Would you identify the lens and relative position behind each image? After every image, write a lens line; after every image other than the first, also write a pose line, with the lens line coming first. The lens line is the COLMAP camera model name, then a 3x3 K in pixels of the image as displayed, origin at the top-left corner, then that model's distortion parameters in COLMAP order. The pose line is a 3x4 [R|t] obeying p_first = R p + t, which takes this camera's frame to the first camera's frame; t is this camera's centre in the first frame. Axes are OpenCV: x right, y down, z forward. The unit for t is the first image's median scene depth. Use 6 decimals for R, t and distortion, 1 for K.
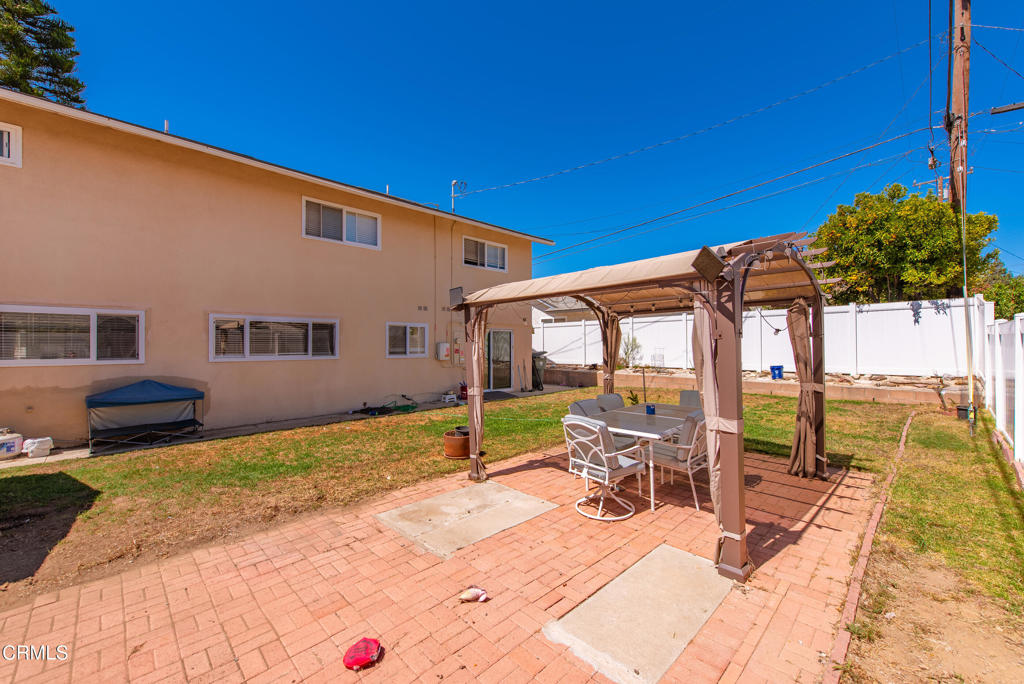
lens RADIAL K [[403.0, 0, 511.9], [0, 403.0, 340.7], [0, 0, 1]] dist [0.006657, -0.001632]
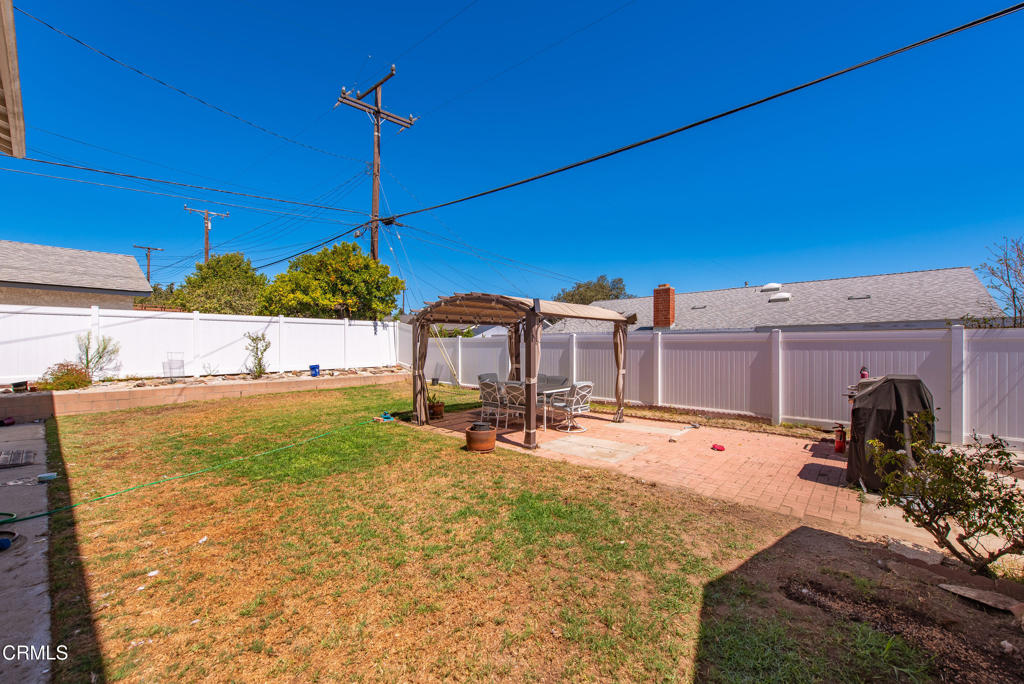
lens RADIAL K [[403.0, 0, 515.1], [0, 403.0, 348.7], [0, 0, 1]] dist [0.006657, -0.001632]
pose [[-0.085926, 0.000900, 0.996301, -0.687462], [-0.005506, 0.999984, -0.001378, 0.012800], [-0.996286, -0.005604, -0.085919, 0.586242]]
